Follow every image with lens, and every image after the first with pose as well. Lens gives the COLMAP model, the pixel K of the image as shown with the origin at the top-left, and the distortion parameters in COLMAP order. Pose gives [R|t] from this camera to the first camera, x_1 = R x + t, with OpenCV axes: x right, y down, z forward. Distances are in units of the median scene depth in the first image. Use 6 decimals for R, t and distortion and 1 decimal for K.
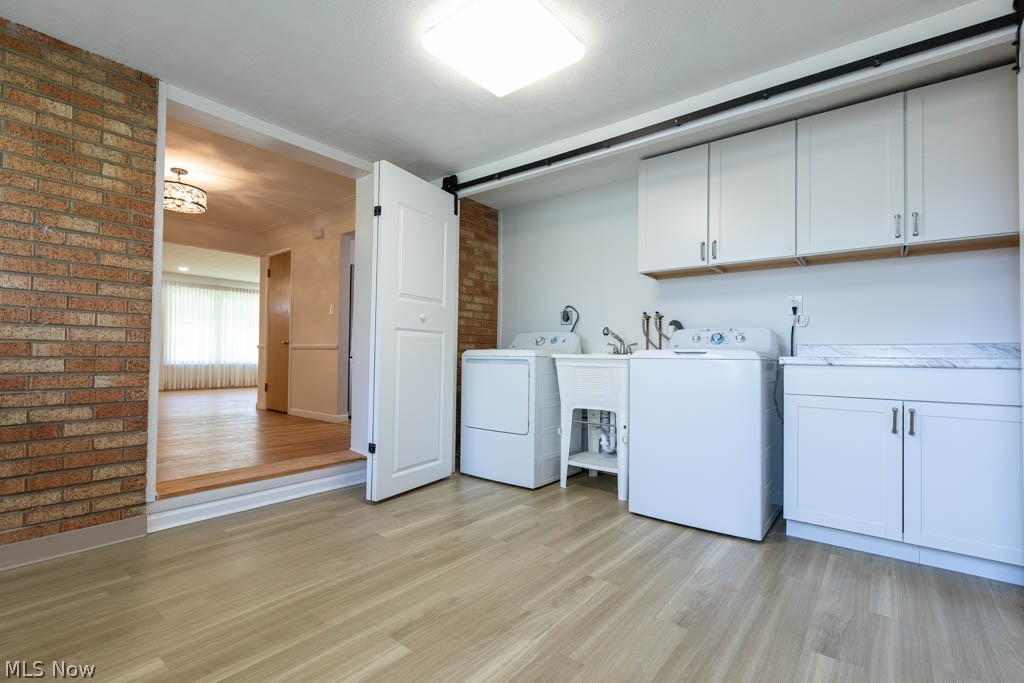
lens RADIAL K [[474.5, 0, 518.5], [0, 474.5, 347.4], [0, 0, 1]] dist [0.000334, -0.000604]
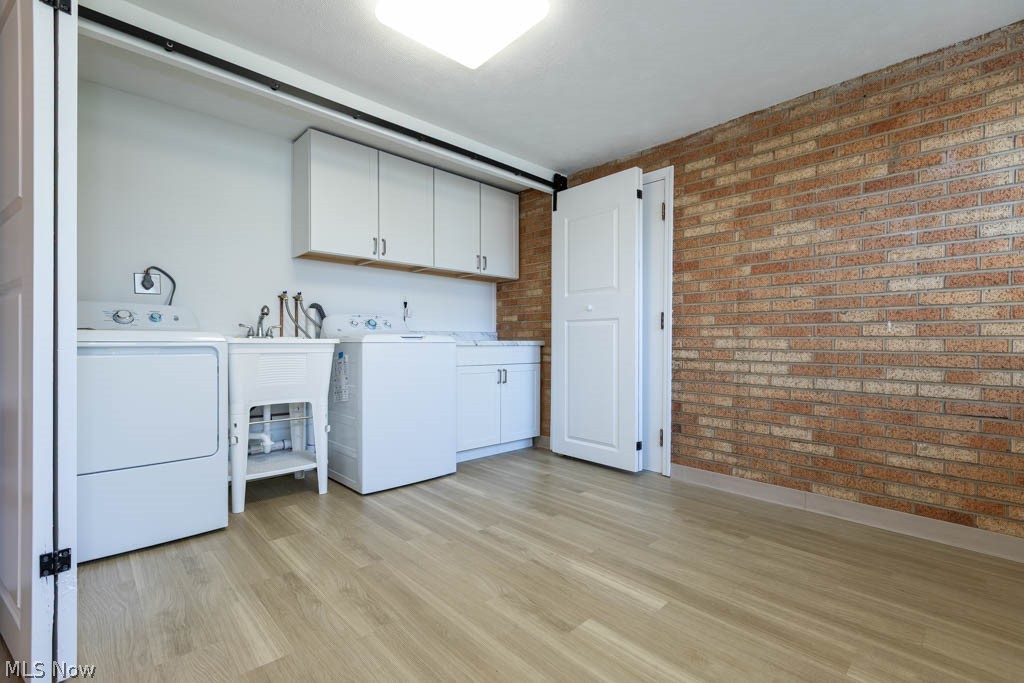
lens RADIAL K [[453.7, 0, 514.5], [0, 453.7, 346.4], [0, 0, 1]] dist [0.002249, -0.000200]
pose [[0.132673, -0.022276, 0.990909, -0.638149], [-0.023353, 0.999400, 0.025594, -0.001519], [-0.990885, -0.026536, 0.132074, 0.531325]]
